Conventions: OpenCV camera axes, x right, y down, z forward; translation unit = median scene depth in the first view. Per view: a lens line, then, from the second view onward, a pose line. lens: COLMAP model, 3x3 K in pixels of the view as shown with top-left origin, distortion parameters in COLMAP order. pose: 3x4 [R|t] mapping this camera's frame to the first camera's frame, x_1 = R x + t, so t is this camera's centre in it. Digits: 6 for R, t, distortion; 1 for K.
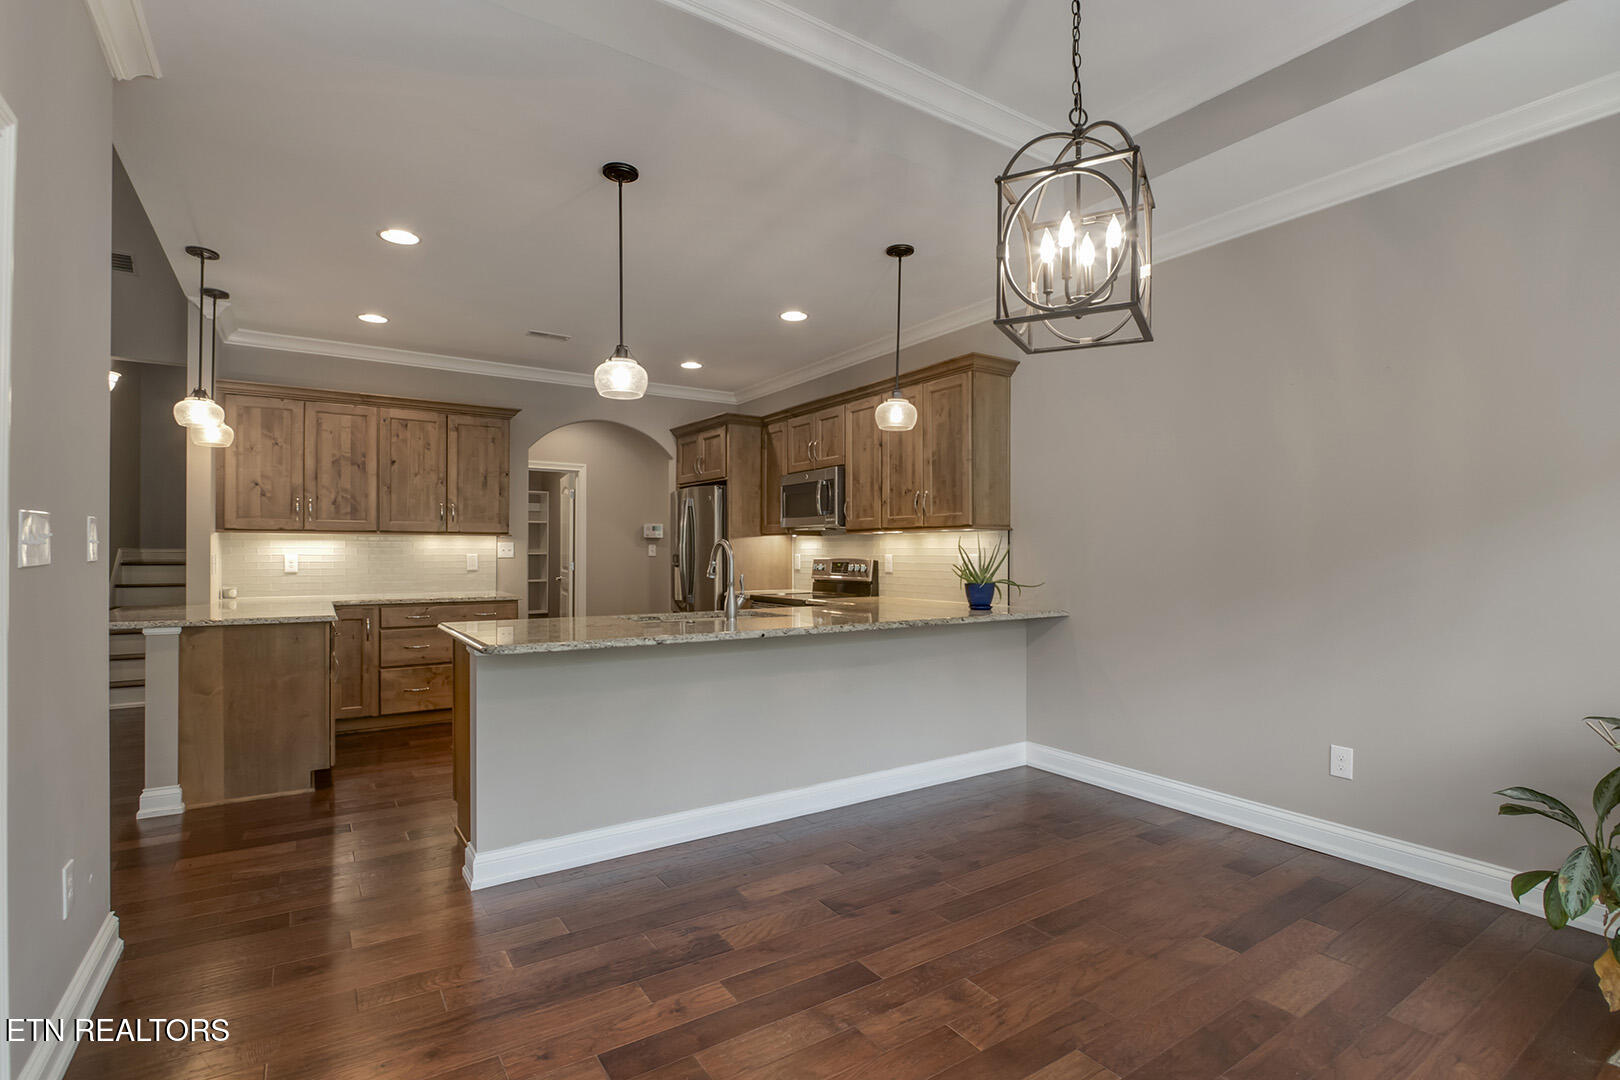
lens RADIAL K [[765.4, 0, 802.6], [0, 765.4, 547.0], [0, 0, 1]] dist [-0.027125, 0.001612]
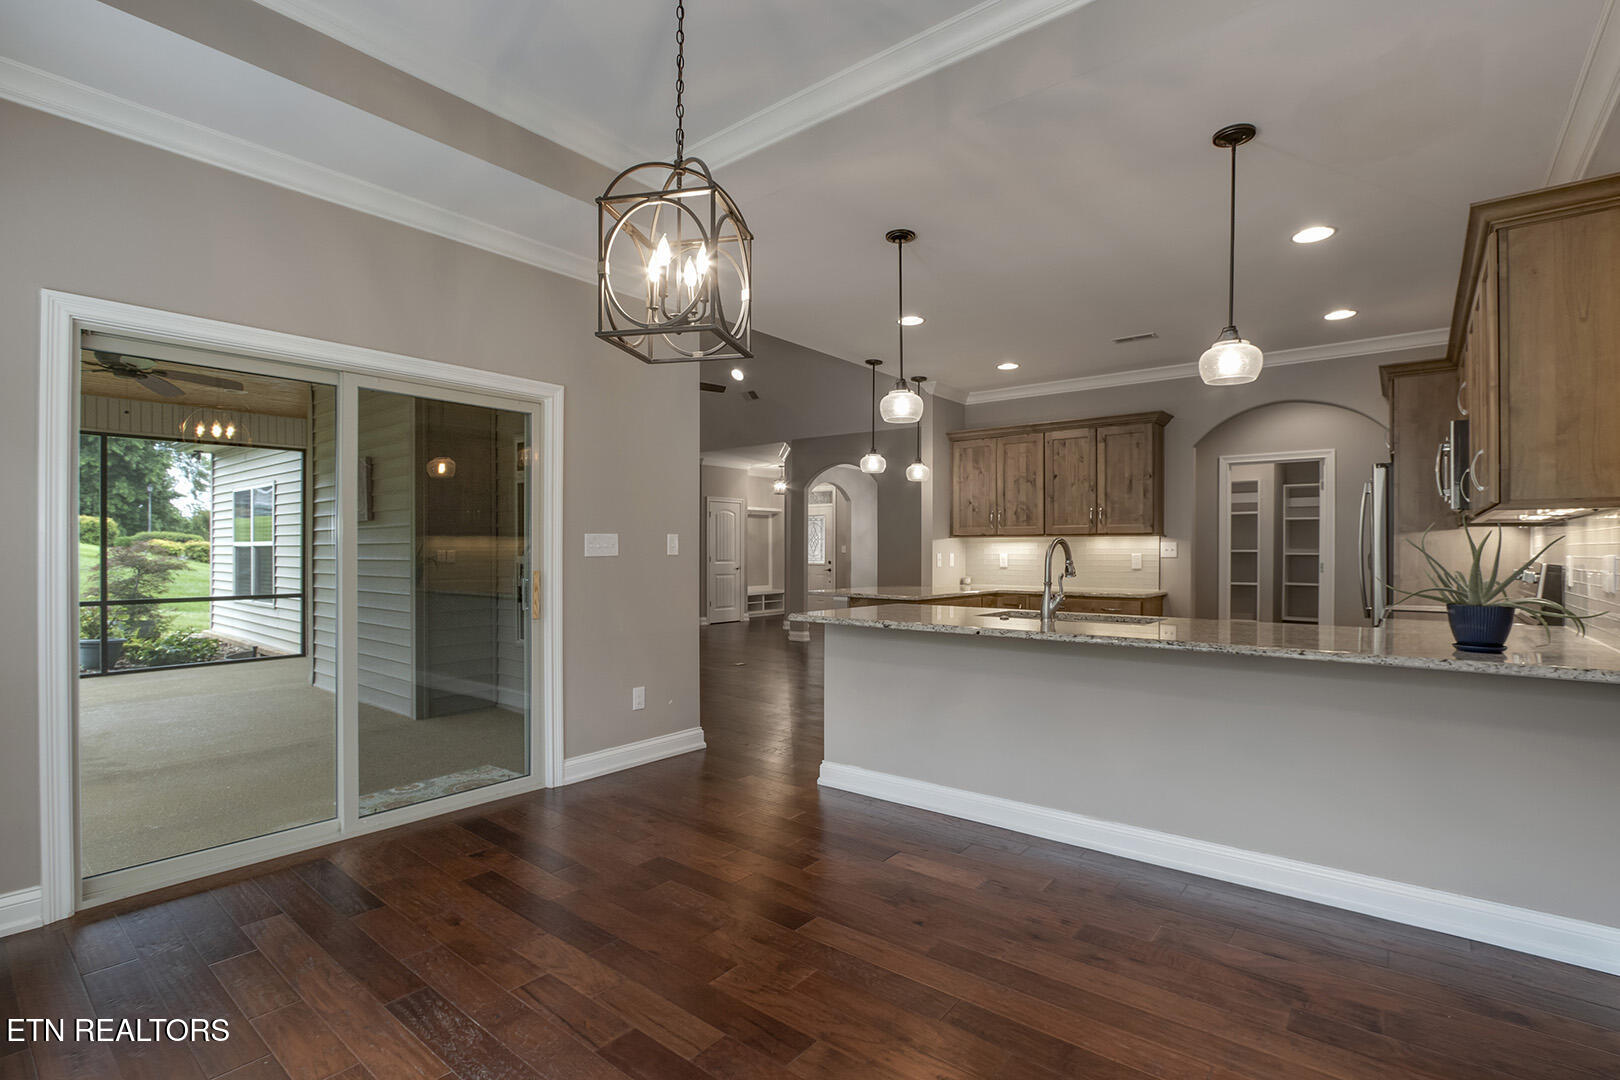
lens RADIAL K [[765.4, 0, 820.4], [0, 765.4, 541.1], [0, 0, 1]] dist [-0.027125, 0.001612]
pose [[0.296605, -0.014086, -0.954896, 0.512364], [0.006484, 0.999898, -0.012736, 0.003134], [0.954978, -0.002414, 0.296666, 0.300430]]
